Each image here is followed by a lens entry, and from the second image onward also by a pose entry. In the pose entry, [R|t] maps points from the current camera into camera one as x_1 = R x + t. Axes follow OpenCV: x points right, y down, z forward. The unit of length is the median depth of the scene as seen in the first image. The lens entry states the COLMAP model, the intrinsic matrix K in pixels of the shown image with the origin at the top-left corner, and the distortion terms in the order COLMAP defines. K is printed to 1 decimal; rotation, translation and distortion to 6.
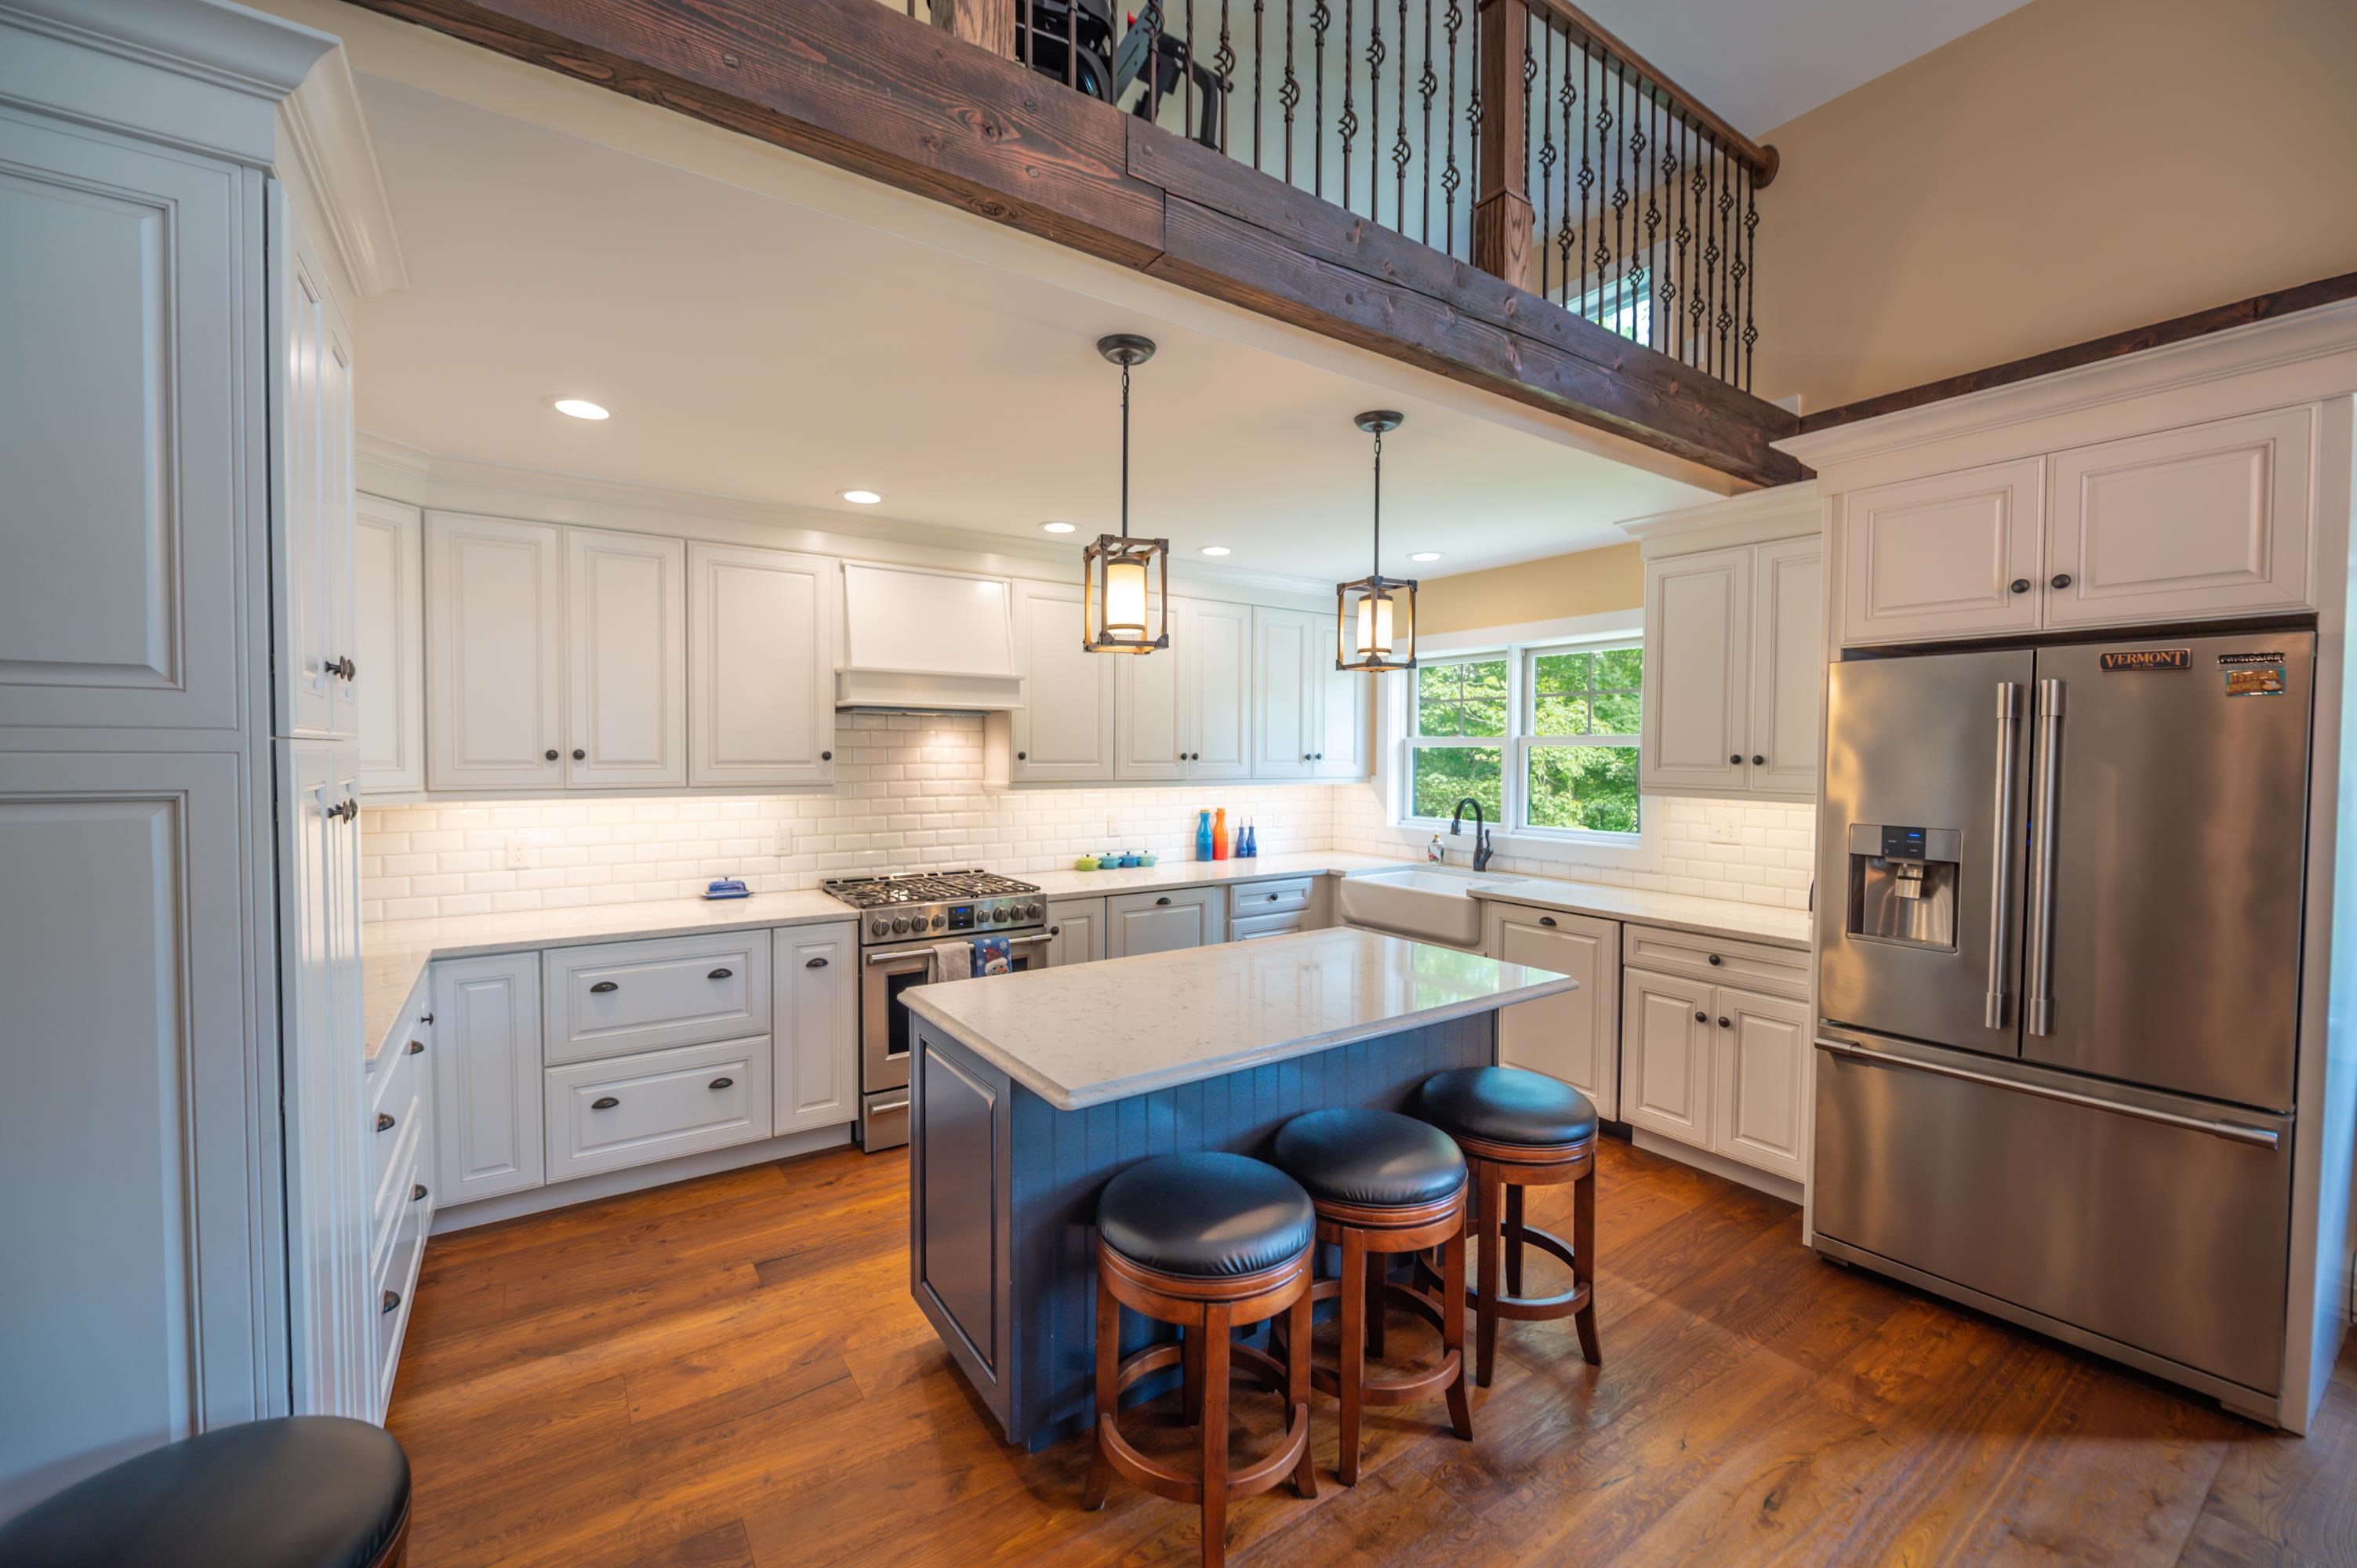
lens RADIAL K [[940.3, 0, 1170.3], [0, 940.3, 778.4], [0, 0, 1]] dist [-0.005346, -0.000629]
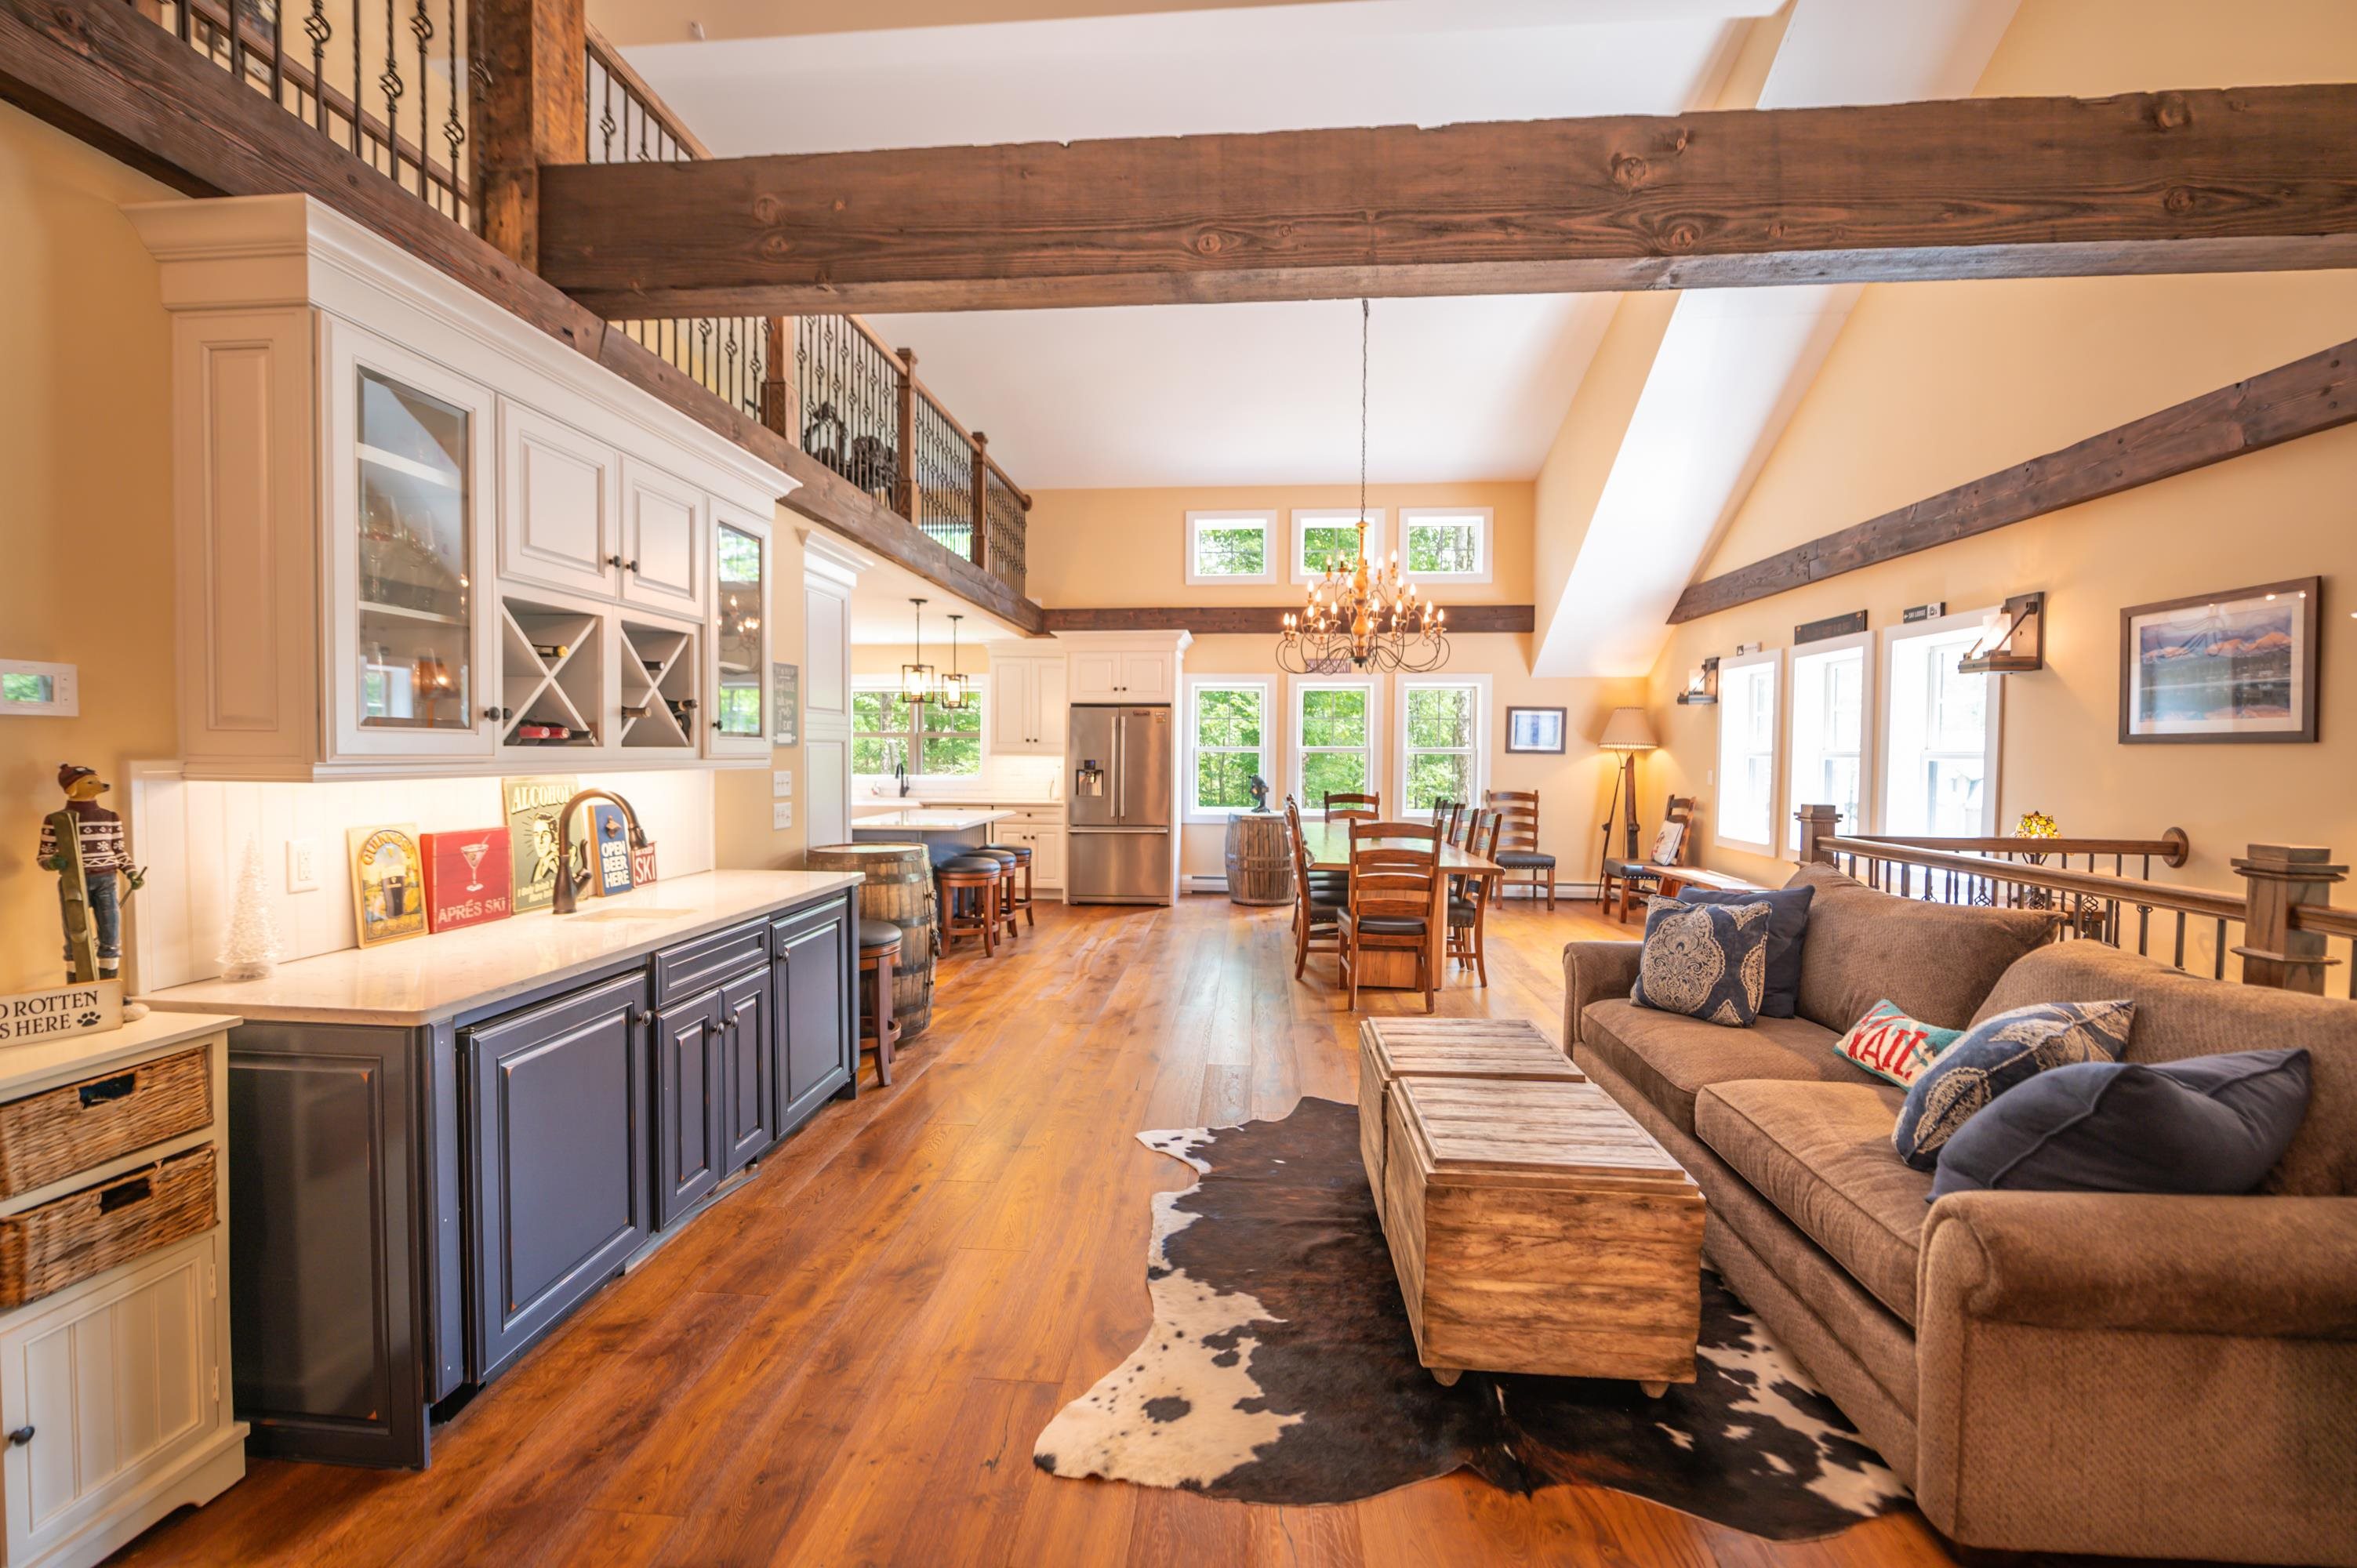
lens RADIAL K [[940.3, 0, 1170.3], [0, 940.3, 778.4], [0, 0, 1]] dist [-0.005346, -0.000629]
pose [[0.636798, -0.023388, 0.770676, -1.697020], [0.018106, 0.999718, 0.015378, 0.077547], [-0.770818, 0.004161, 0.637041, -1.408866]]
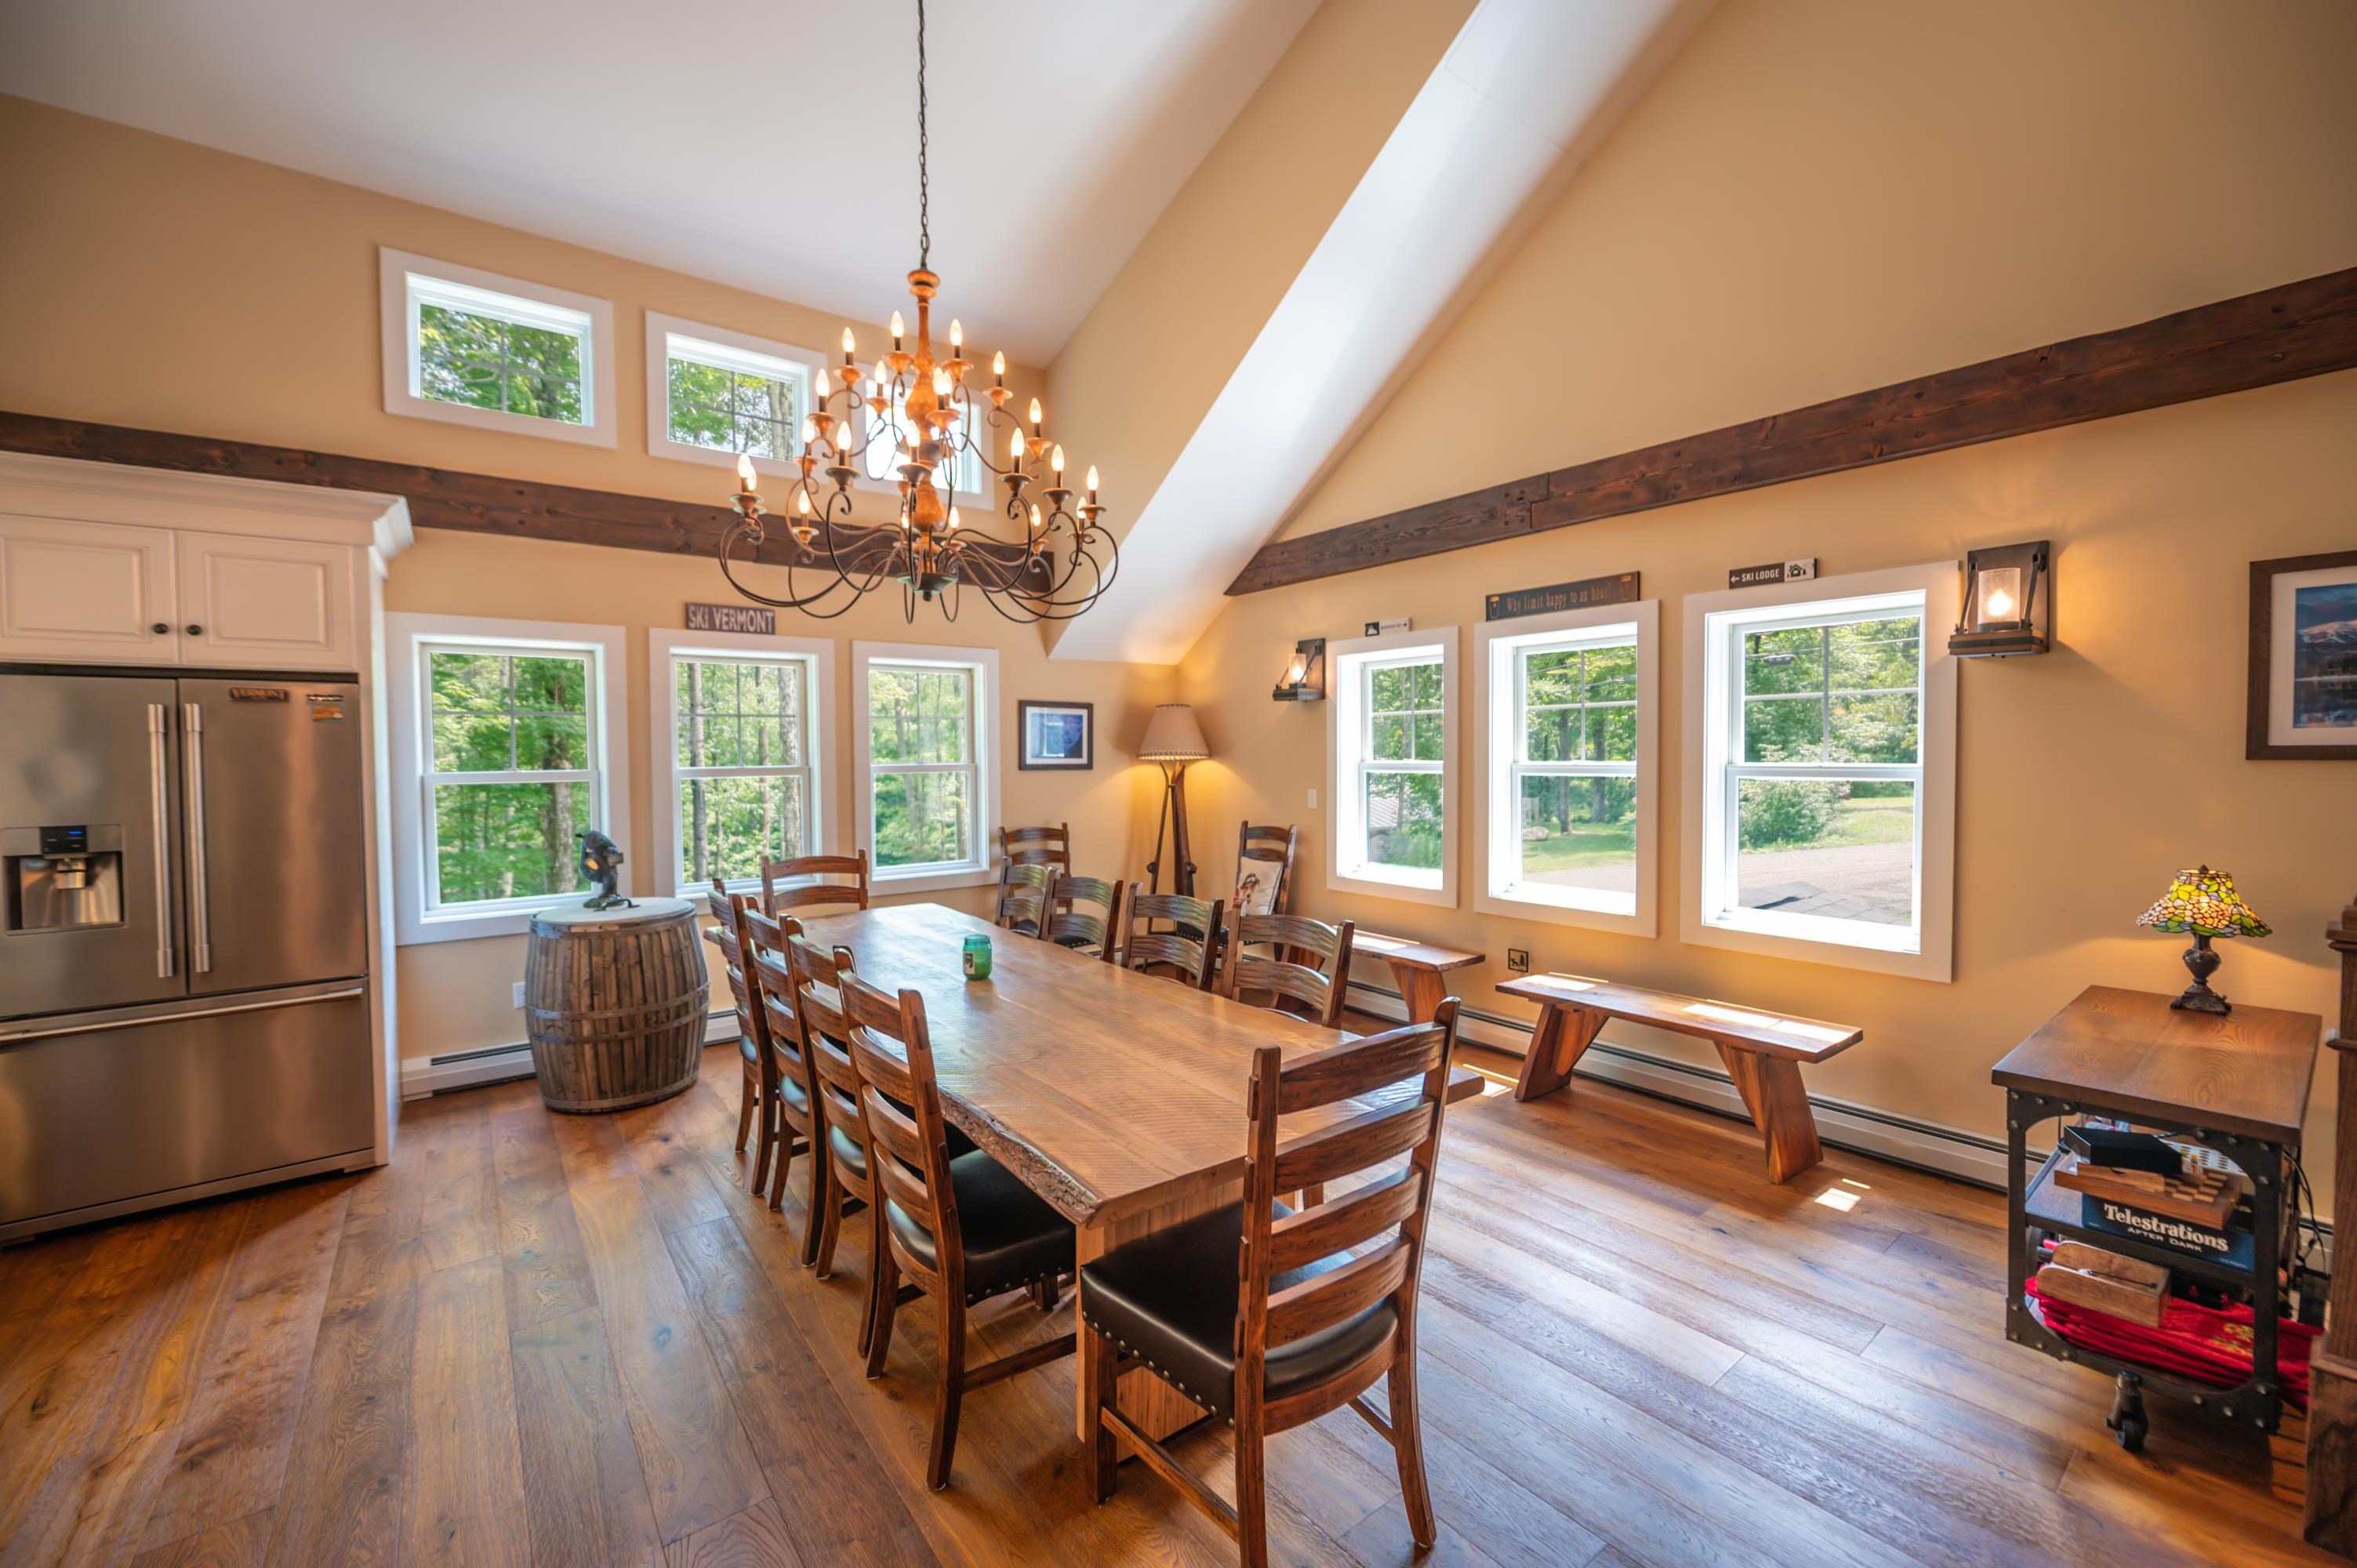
lens RADIAL K [[940.3, 0, 1170.3], [0, 940.3, 778.4], [0, 0, 1]] dist [-0.005346, -0.000629]
pose [[-0.052893, -0.032595, 0.998068, -0.442799], [0.038758, 0.998647, 0.034668, 0.007211], [-0.997848, 0.040517, -0.051558, -0.300148]]
